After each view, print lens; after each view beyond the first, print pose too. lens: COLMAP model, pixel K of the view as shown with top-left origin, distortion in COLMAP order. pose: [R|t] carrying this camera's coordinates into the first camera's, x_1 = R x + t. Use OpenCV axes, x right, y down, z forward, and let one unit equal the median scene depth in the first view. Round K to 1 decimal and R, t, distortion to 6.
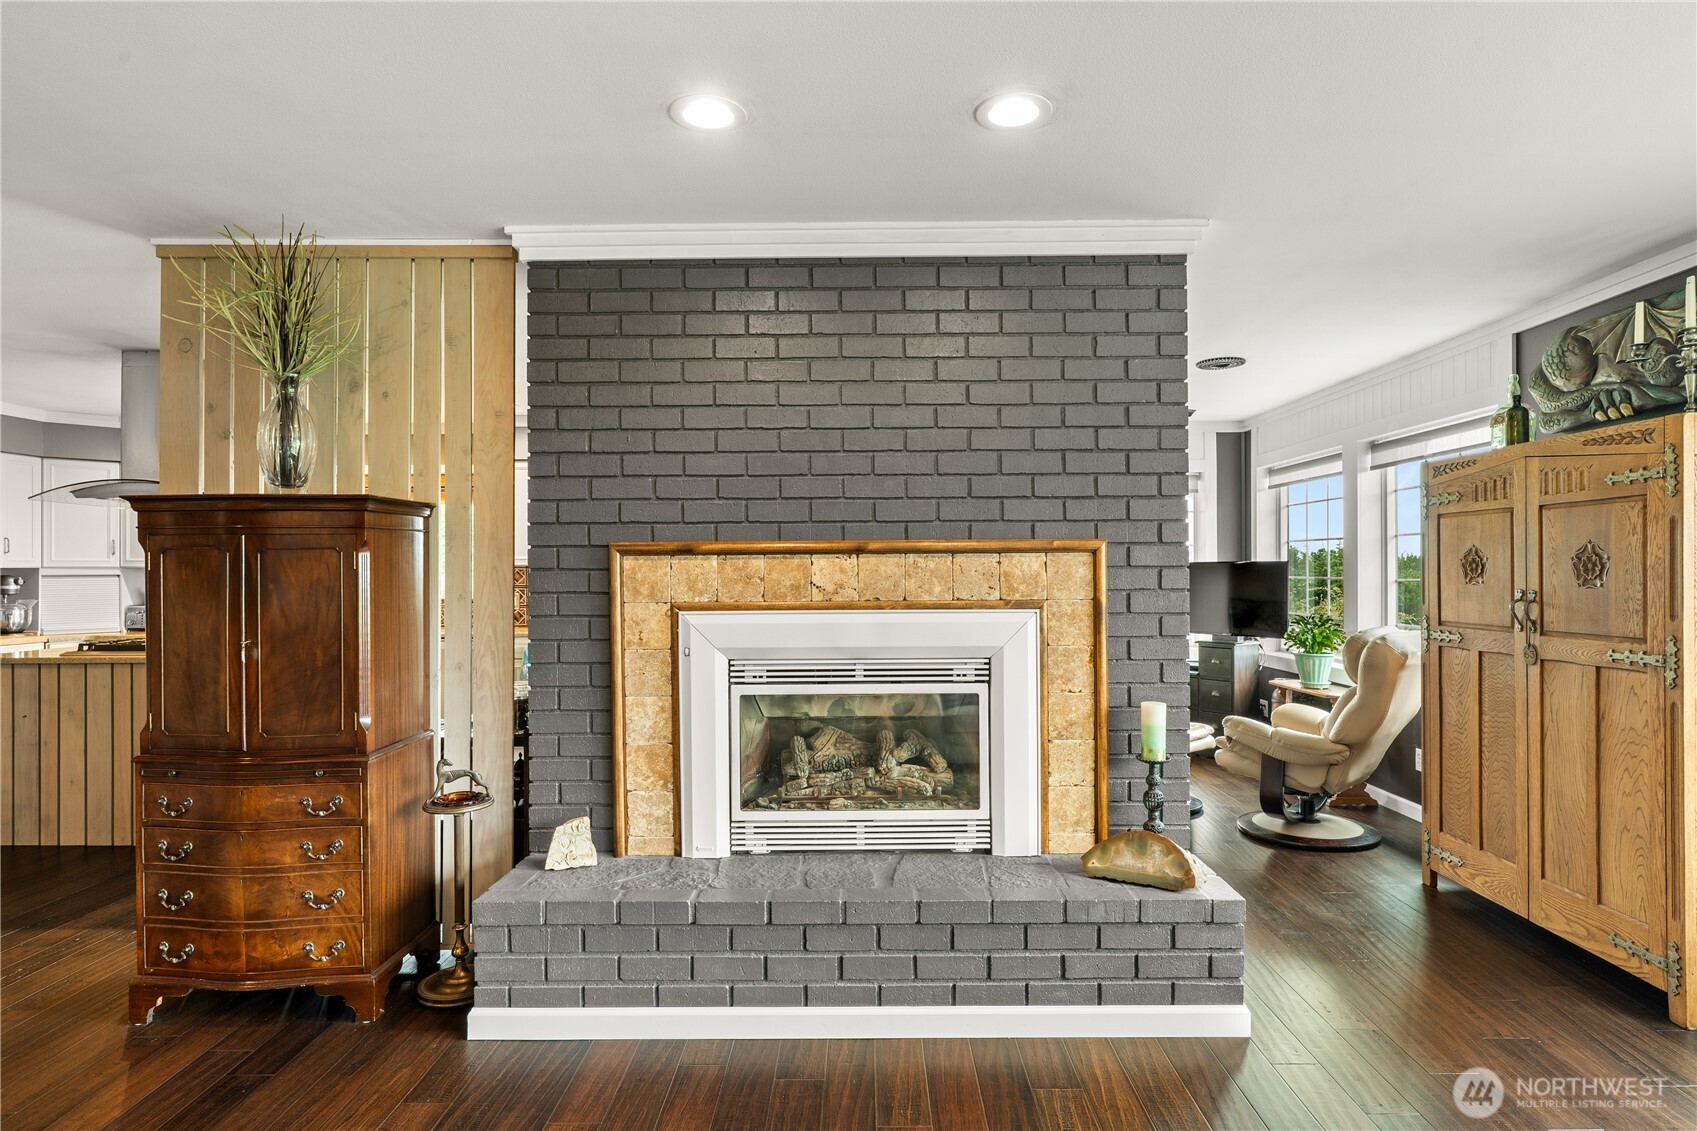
lens RADIAL K [[921.9, 0, 849.4], [0, 921.9, 567.8], [0, 0, 1]] dist [0.001855, 0.000981]
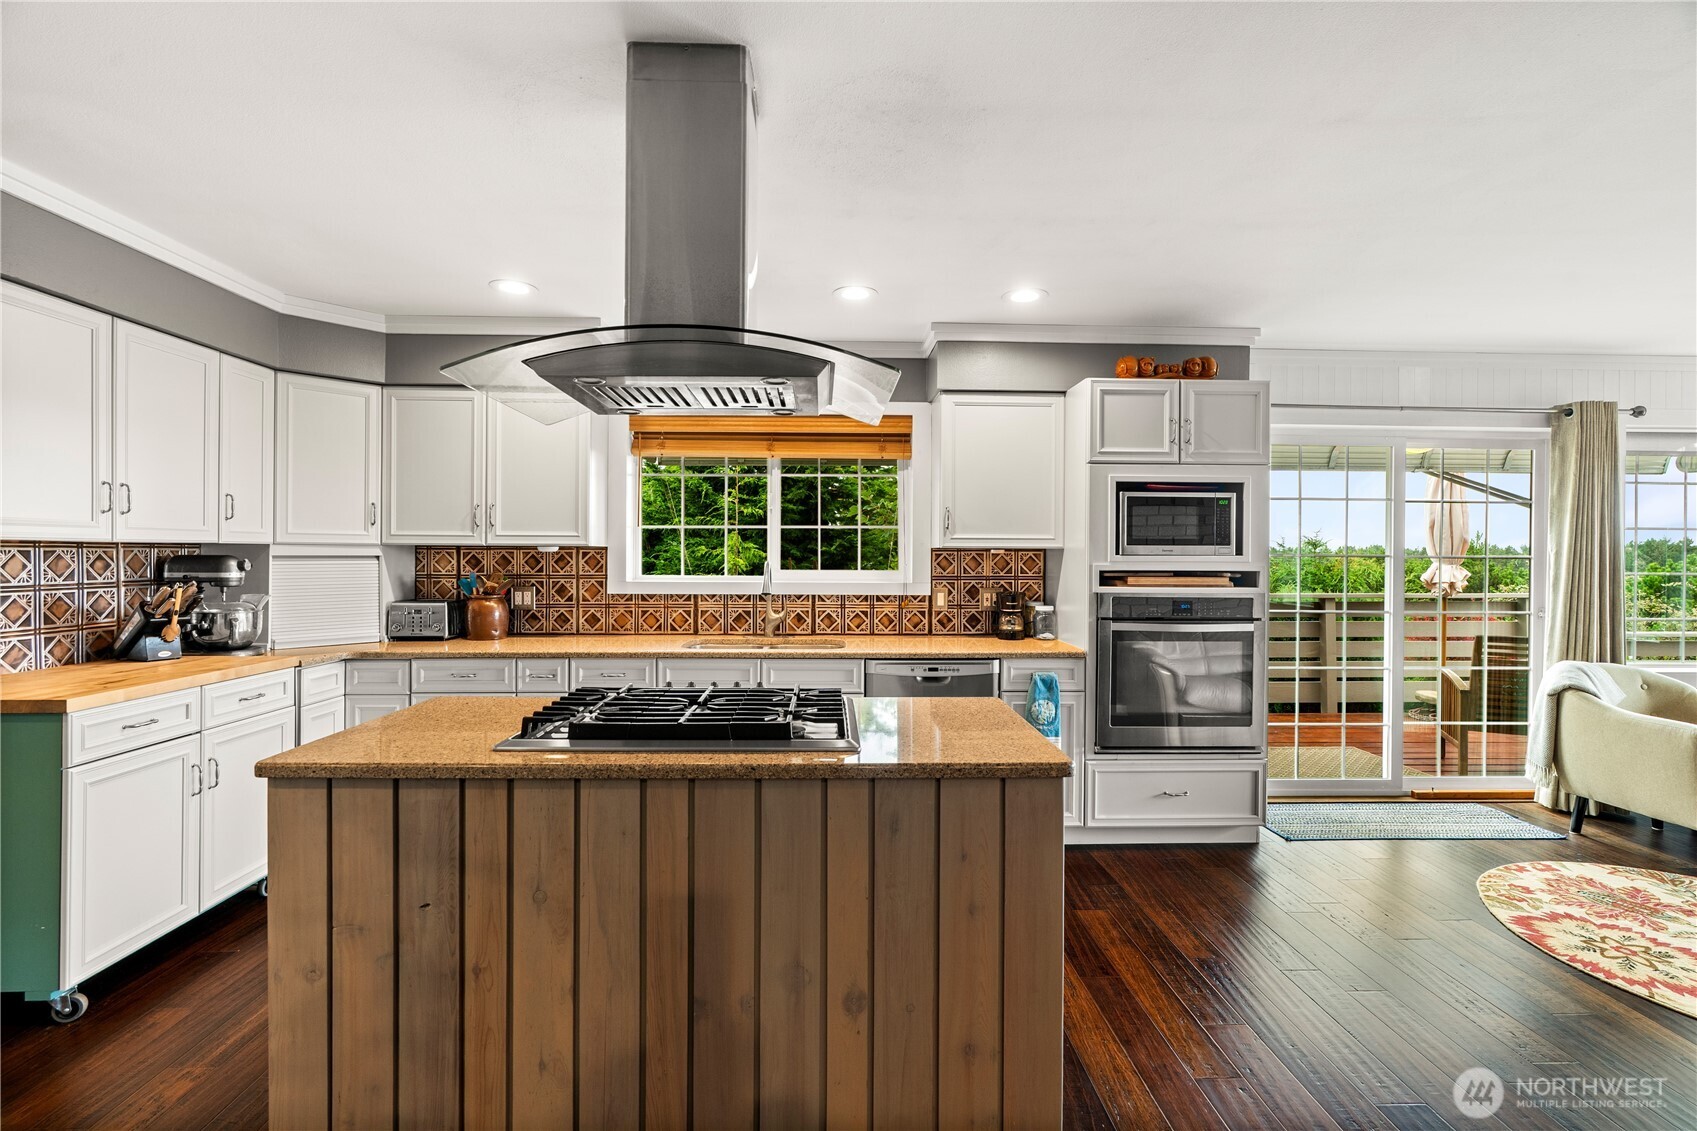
lens RADIAL K [[779.3, 0, 845.9], [0, 779.3, 557.1], [0, 0, 1]] dist [-0.003375, 0.000624]
pose [[0.999307, 0.009623, 0.035952, -1.075096], [-0.009845, 0.999934, 0.005998, 0.003949], [-0.035892, -0.006348, 0.999336, 0.970186]]
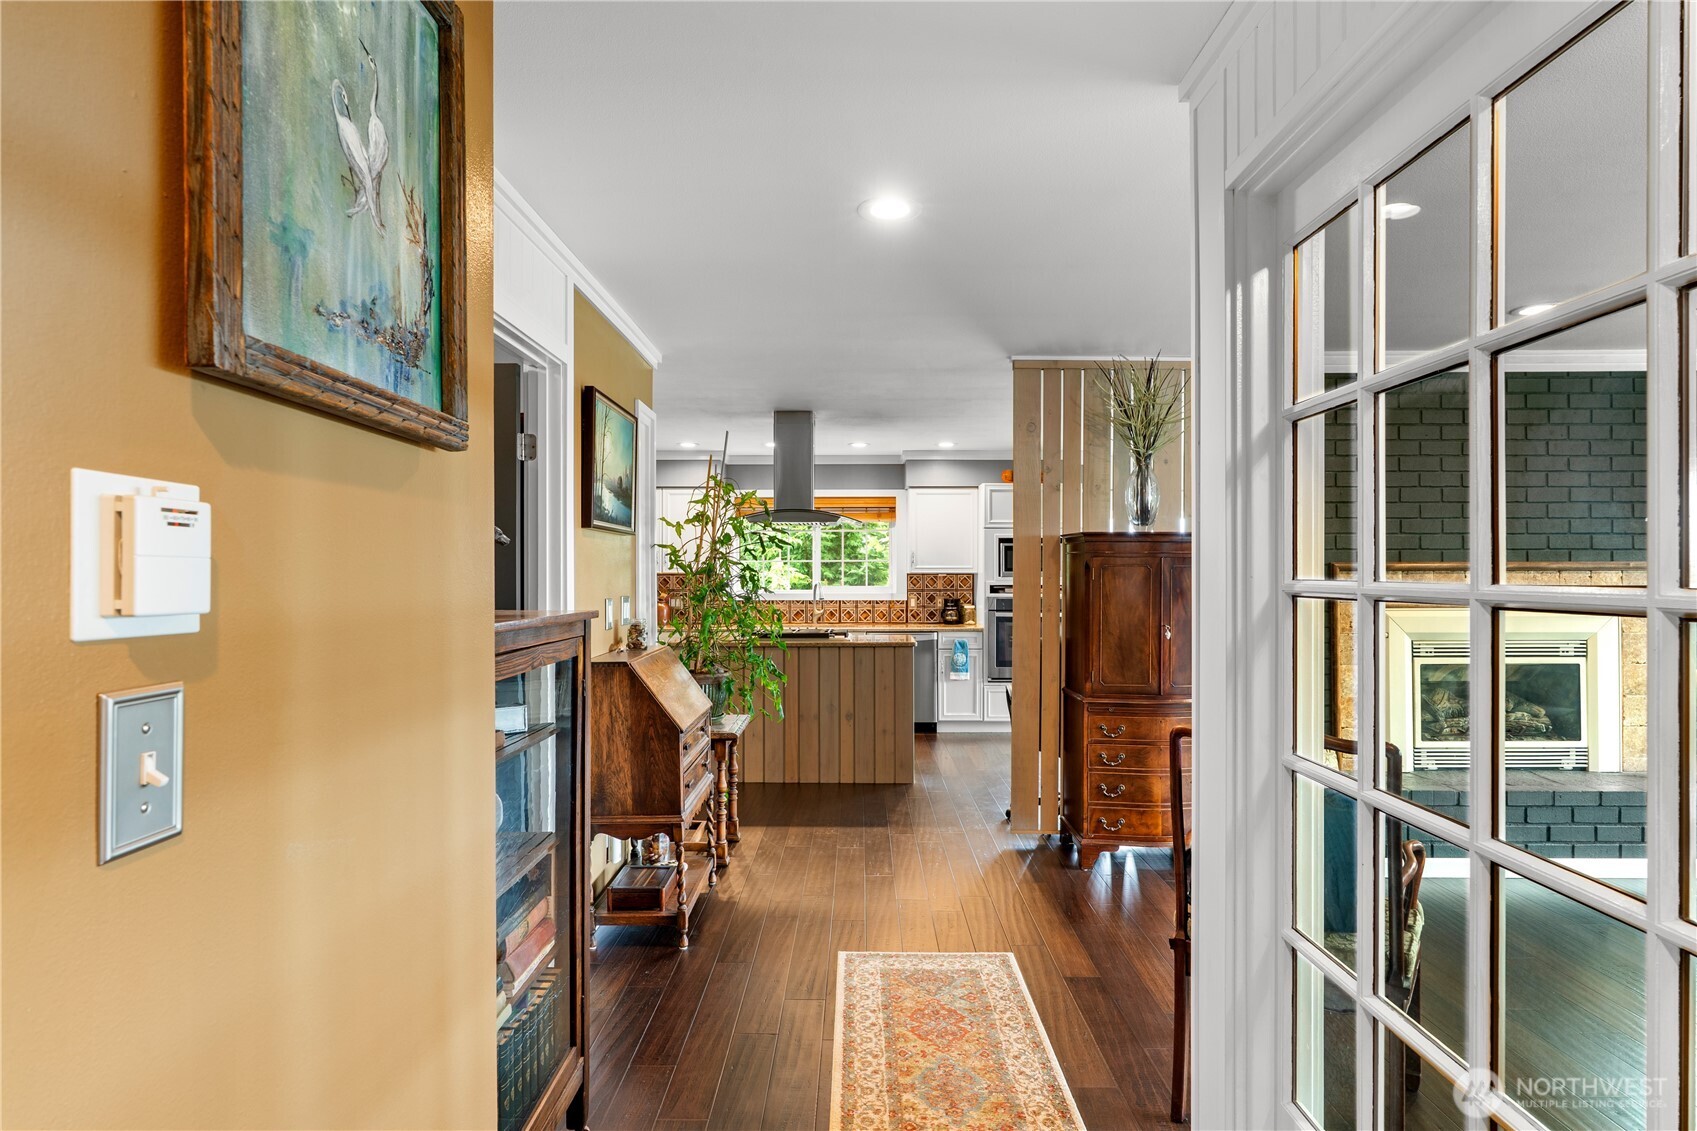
lens RADIAL K [[921.9, 0, 855.2], [0, 921.9, 571.7], [0, 0, 1]] dist [0.001855, 0.000981]
pose [[0.999987, 0.004817, 0.001415, -1.038791], [-0.004816, 0.999988, -0.000534, -0.007665], [-0.001417, 0.000527, 0.999999, -0.502515]]
